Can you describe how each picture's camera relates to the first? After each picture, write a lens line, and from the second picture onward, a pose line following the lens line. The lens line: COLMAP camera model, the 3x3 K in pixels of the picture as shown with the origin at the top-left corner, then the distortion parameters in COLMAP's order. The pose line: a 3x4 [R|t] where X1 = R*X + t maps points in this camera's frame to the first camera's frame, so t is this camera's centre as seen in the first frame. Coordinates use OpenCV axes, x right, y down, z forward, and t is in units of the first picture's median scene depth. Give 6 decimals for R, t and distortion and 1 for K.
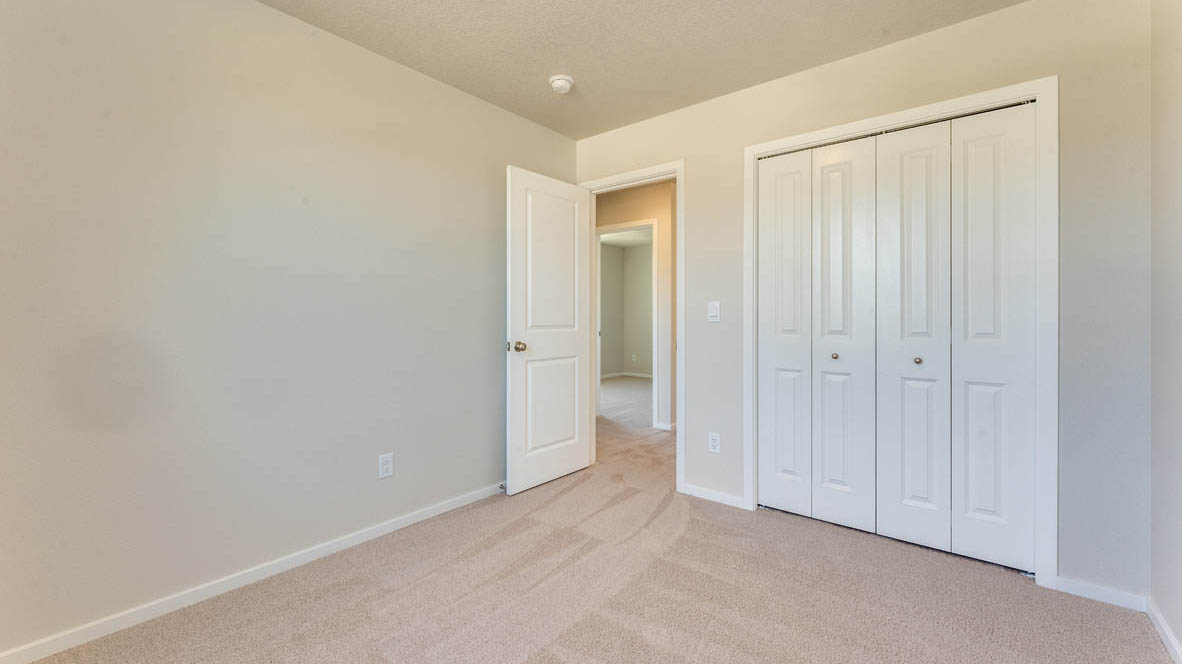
lens RADIAL K [[482.0, 0, 568.6], [0, 482.0, 316.9], [0, 0, 1]] dist [0.000729, -0.000047]
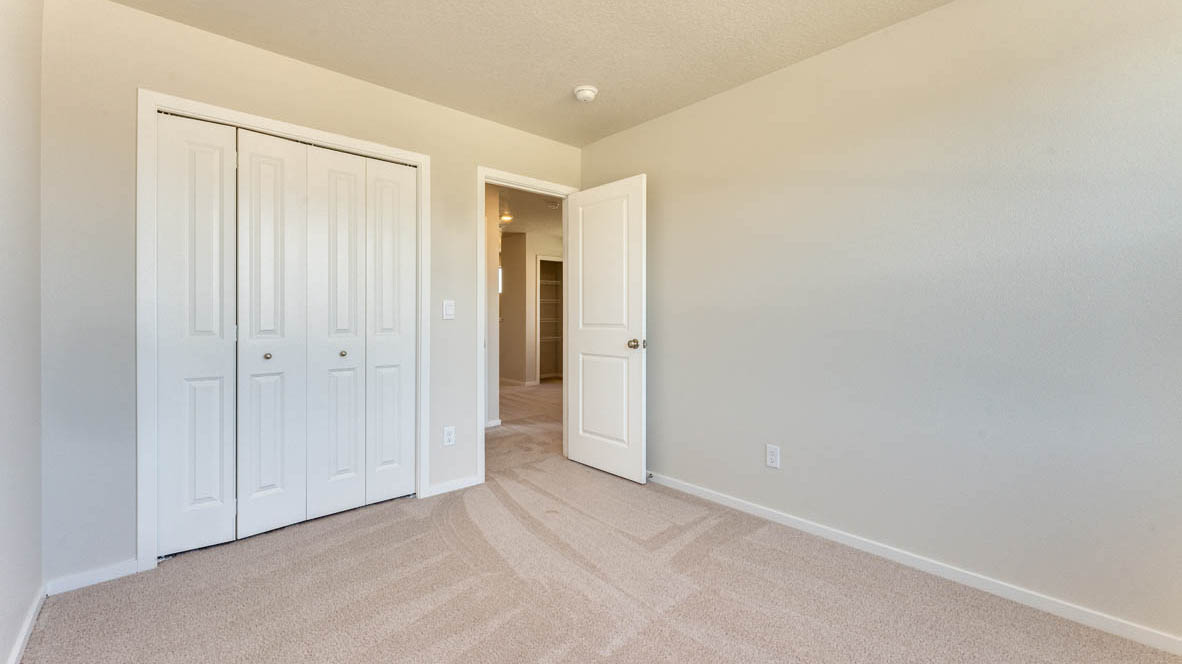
lens RADIAL K [[482.0, 0, 568.6], [0, 482.0, 316.9], [0, 0, 1]] dist [0.000729, -0.000047]
pose [[0.135679, -0.001476, 0.990752, -0.363195], [-0.000340, 0.999999, 0.001537, 0.000037], [-0.990753, -0.000546, 0.135679, 0.310963]]
